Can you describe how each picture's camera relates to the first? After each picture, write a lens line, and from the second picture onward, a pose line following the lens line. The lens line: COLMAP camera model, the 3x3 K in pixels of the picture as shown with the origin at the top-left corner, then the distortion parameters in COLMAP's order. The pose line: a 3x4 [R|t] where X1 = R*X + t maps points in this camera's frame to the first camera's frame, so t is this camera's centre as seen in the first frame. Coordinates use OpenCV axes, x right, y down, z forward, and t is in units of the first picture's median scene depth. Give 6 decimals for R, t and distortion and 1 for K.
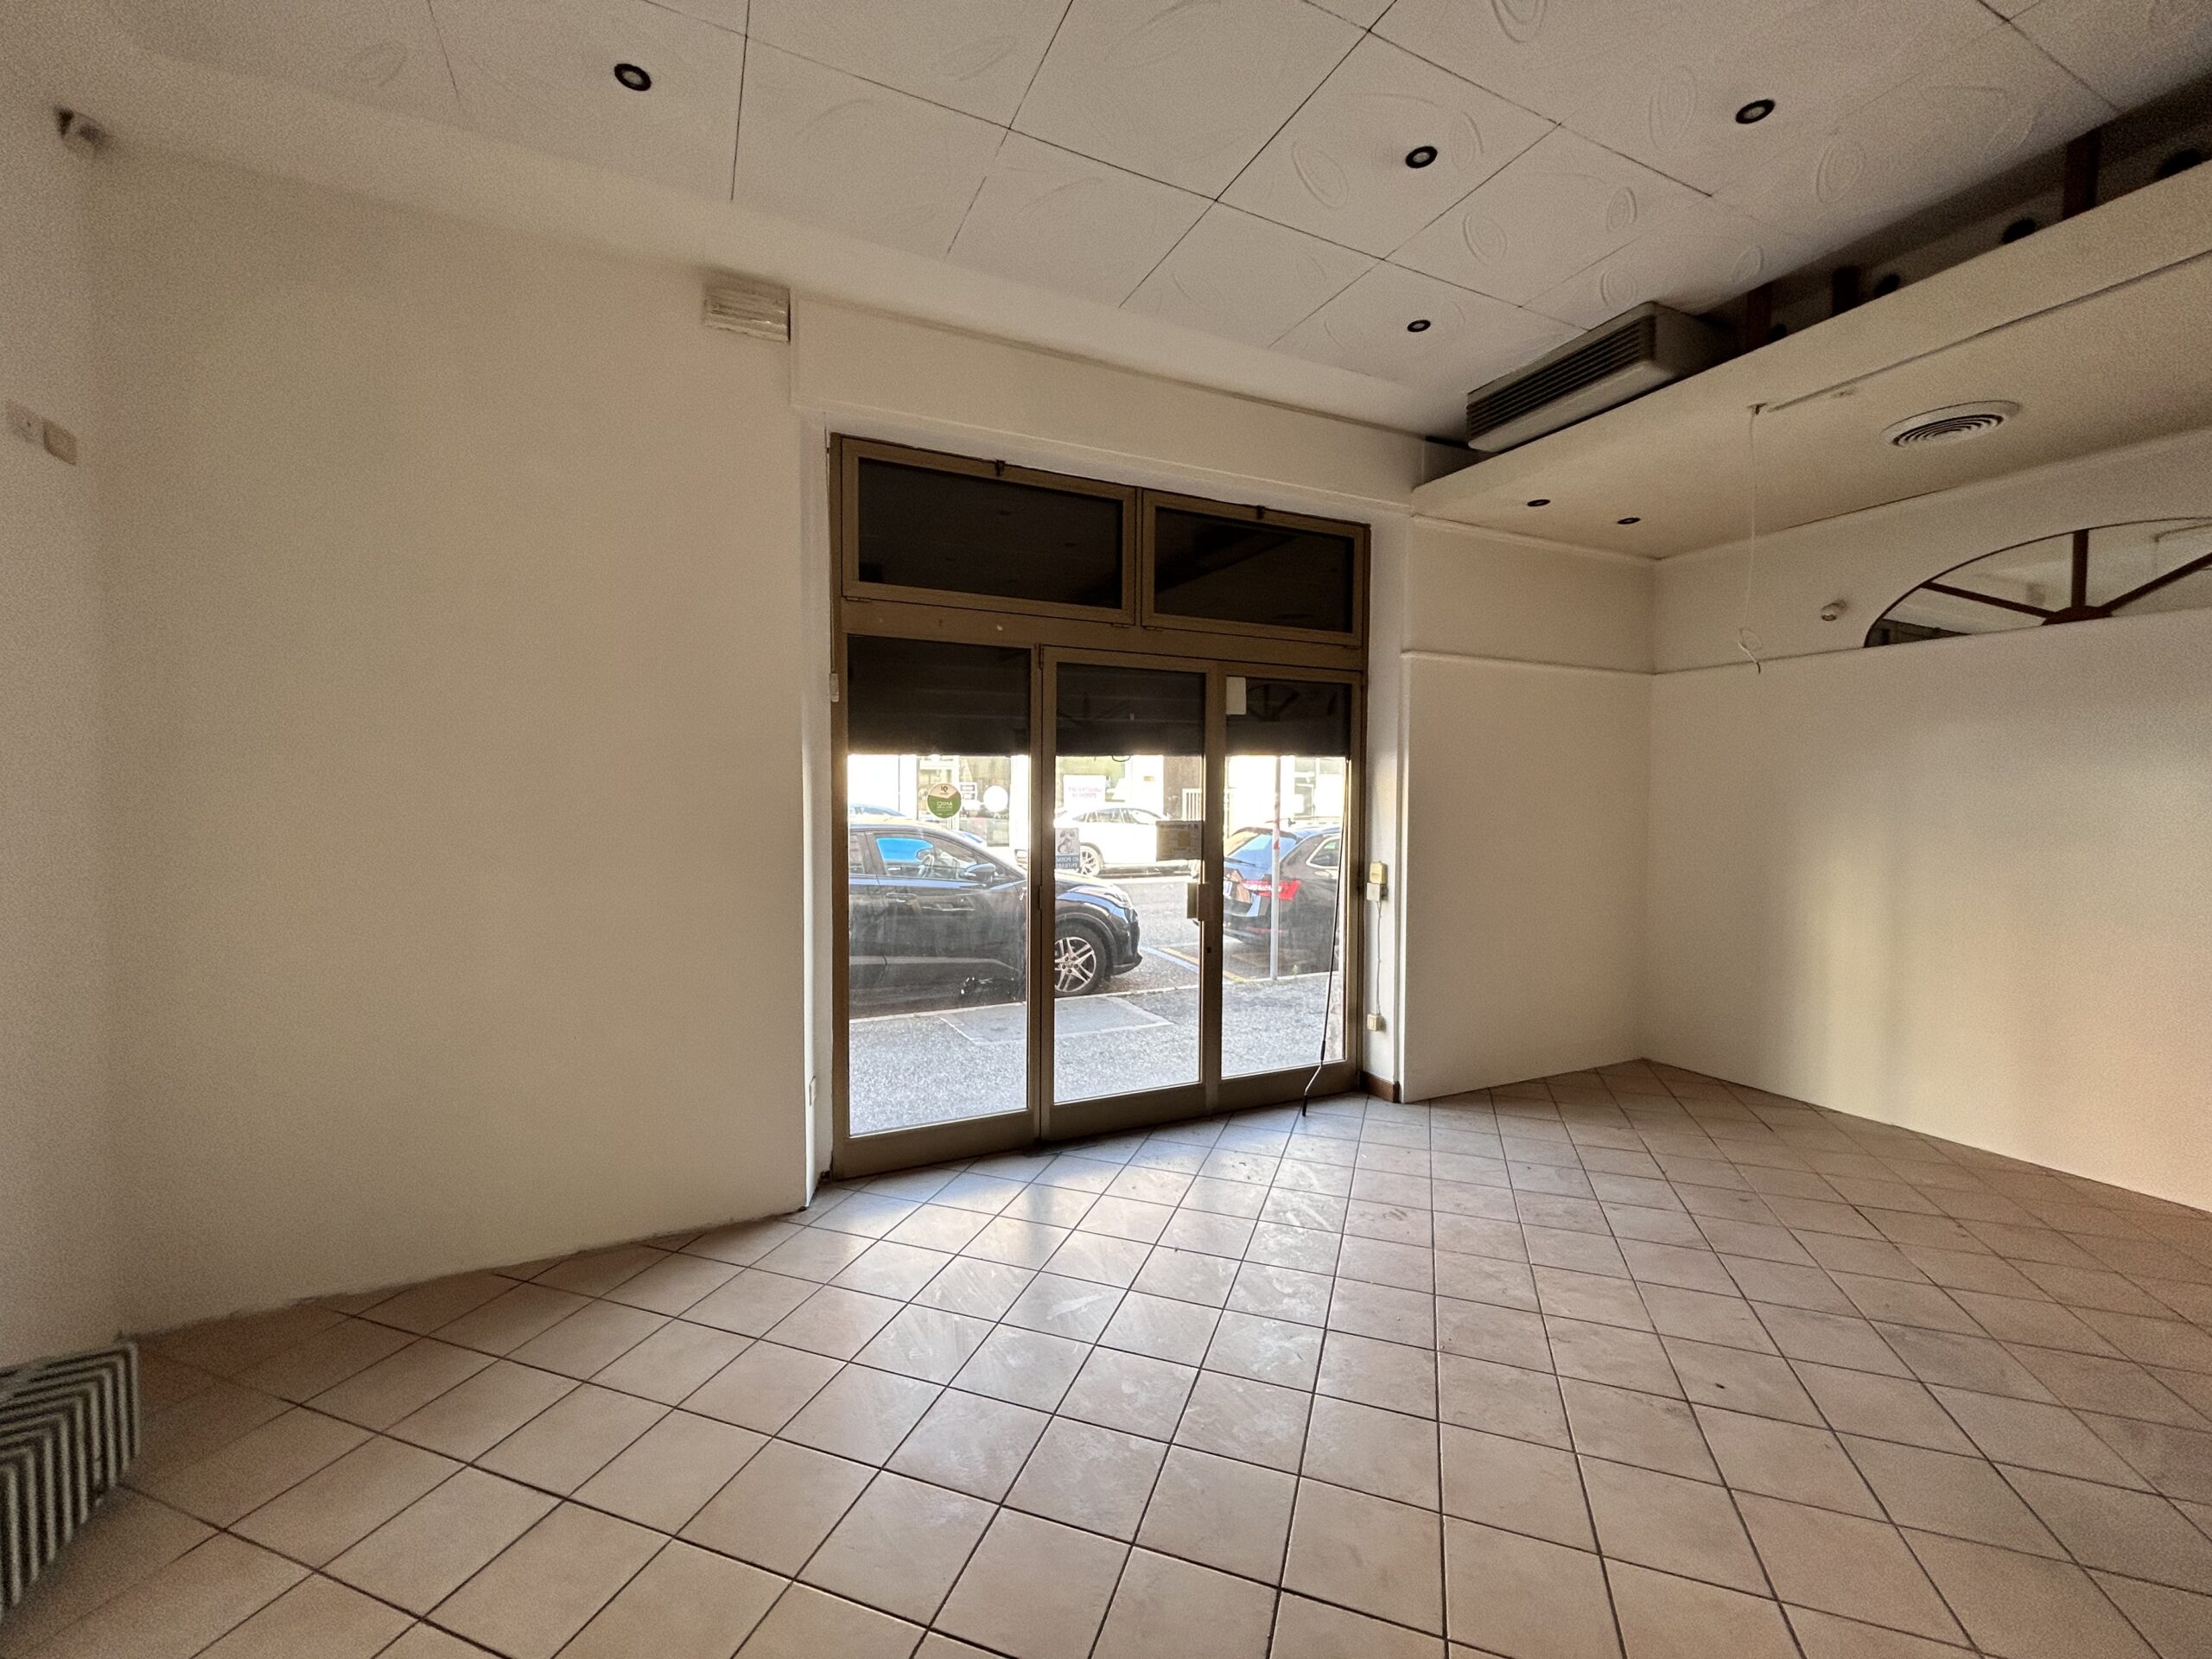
lens RADIAL K [[889.5, 0, 1105.6], [0, 889.5, 826.6], [0, 0, 1]] dist [-0.000468, 0.000099]
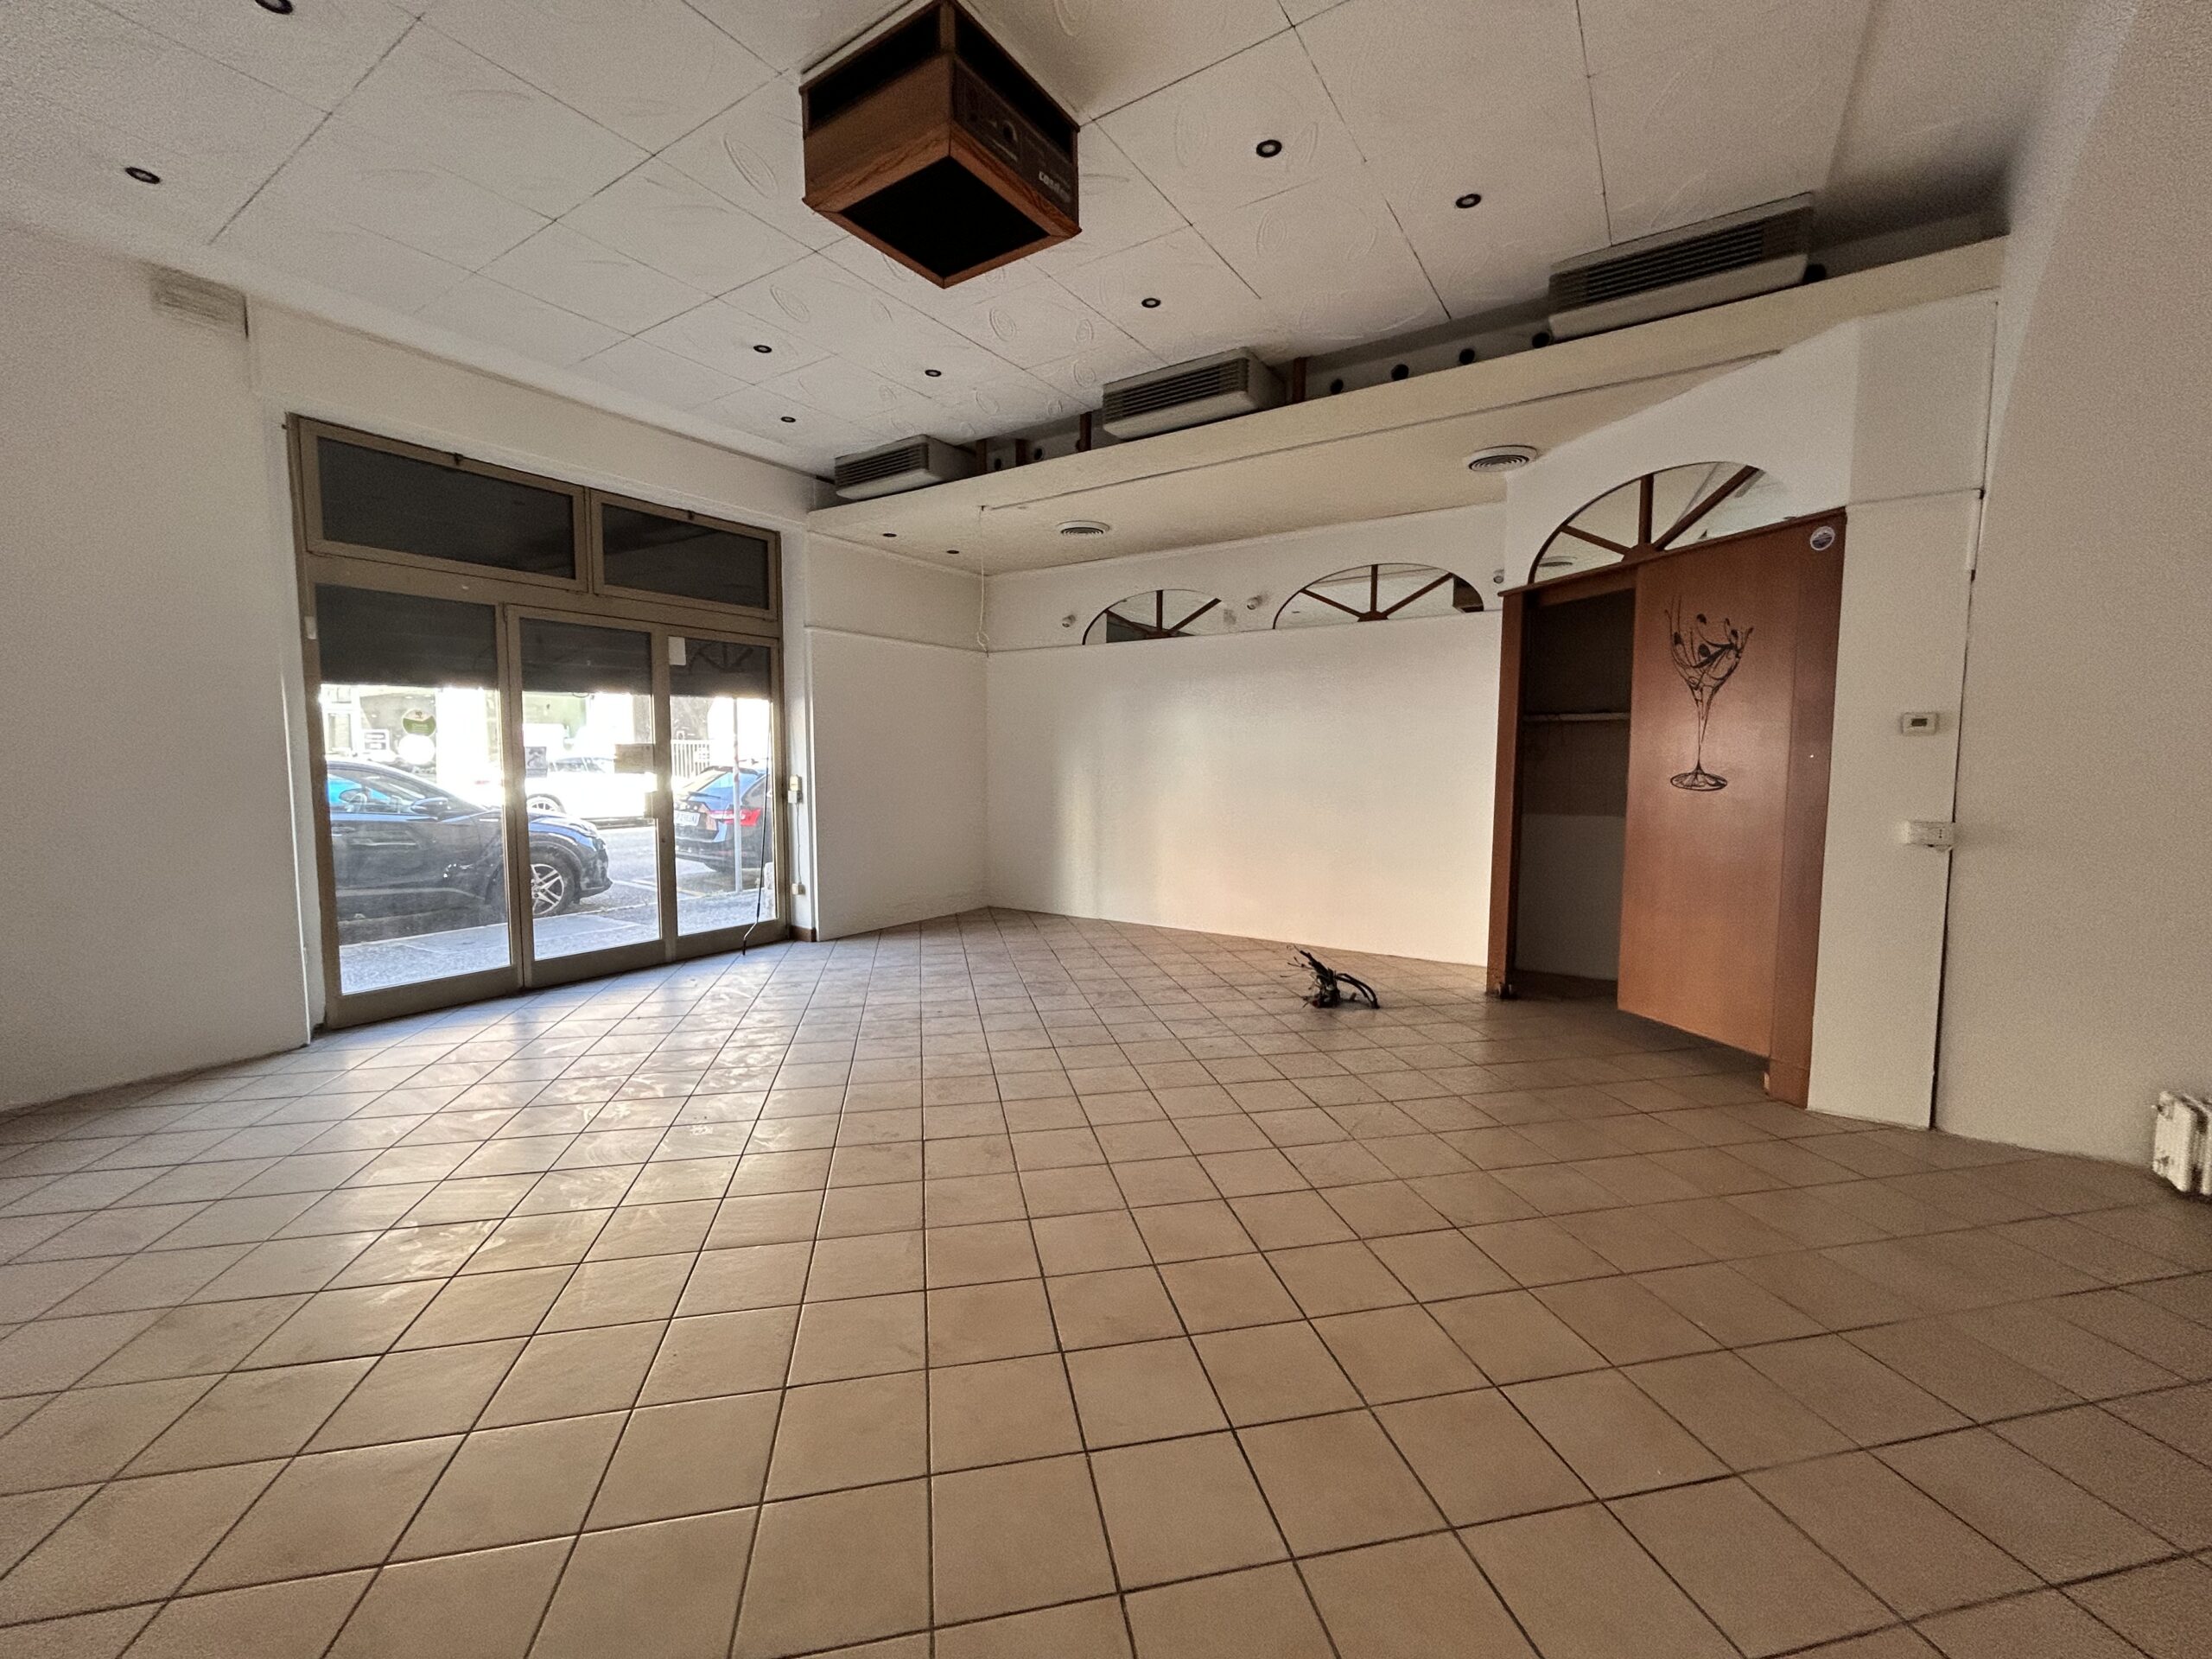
lens RADIAL K [[889.5, 0, 1105.1], [0, 889.5, 827.1], [0, 0, 1]] dist [-0.000468, 0.000099]
pose [[0.854494, -0.044067, 0.517589, -0.009462], [0.018986, 0.998379, 0.053657, 0.062226], [-0.519115, -0.036023, 0.853945, -0.527213]]
